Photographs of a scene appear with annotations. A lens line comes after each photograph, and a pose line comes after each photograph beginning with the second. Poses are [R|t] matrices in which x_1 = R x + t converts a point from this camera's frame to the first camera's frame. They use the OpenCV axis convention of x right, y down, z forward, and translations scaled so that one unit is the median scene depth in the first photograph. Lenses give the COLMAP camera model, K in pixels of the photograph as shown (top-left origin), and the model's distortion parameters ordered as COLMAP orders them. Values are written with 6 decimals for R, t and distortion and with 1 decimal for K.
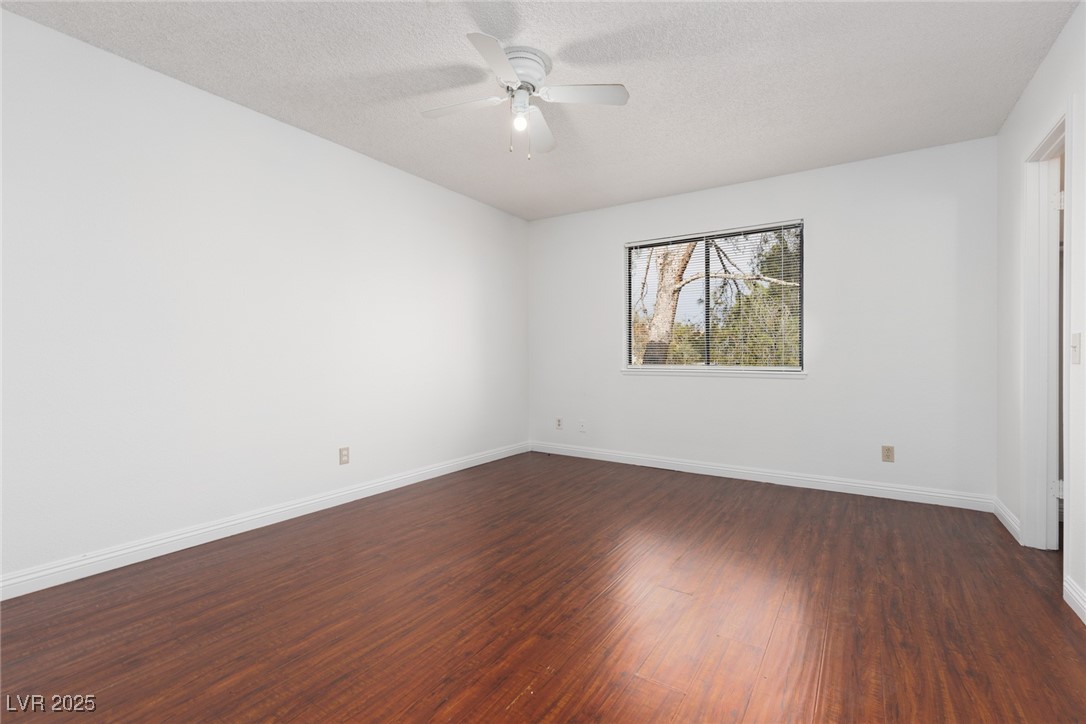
lens RADIAL K [[495.6, 0, 546.5], [0, 495.6, 360.9], [0, 0, 1]] dist [-0.001172, -0.000339]
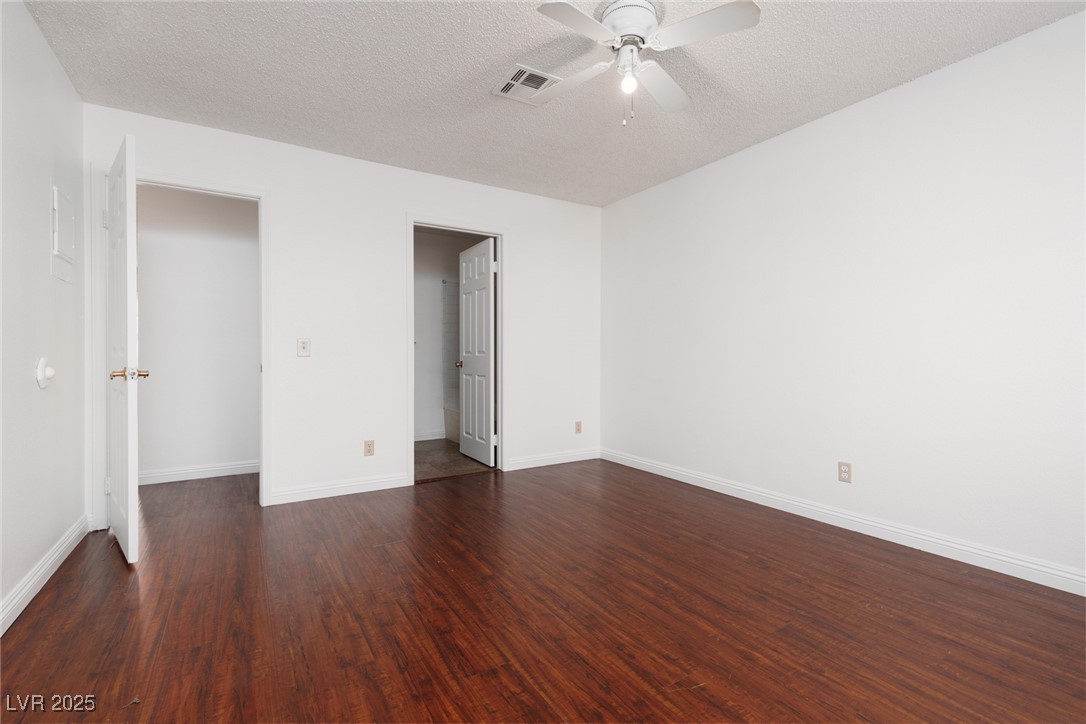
lens RADIAL K [[495.6, 0, 553.1], [0, 495.6, 358.6], [0, 0, 1]] dist [-0.001172, -0.000339]
pose [[-0.426670, 0.008016, -0.904372, 0.701904], [-0.008590, 0.999880, 0.012915, -0.012455], [0.904367, 0.013279, -0.426549, 1.110338]]
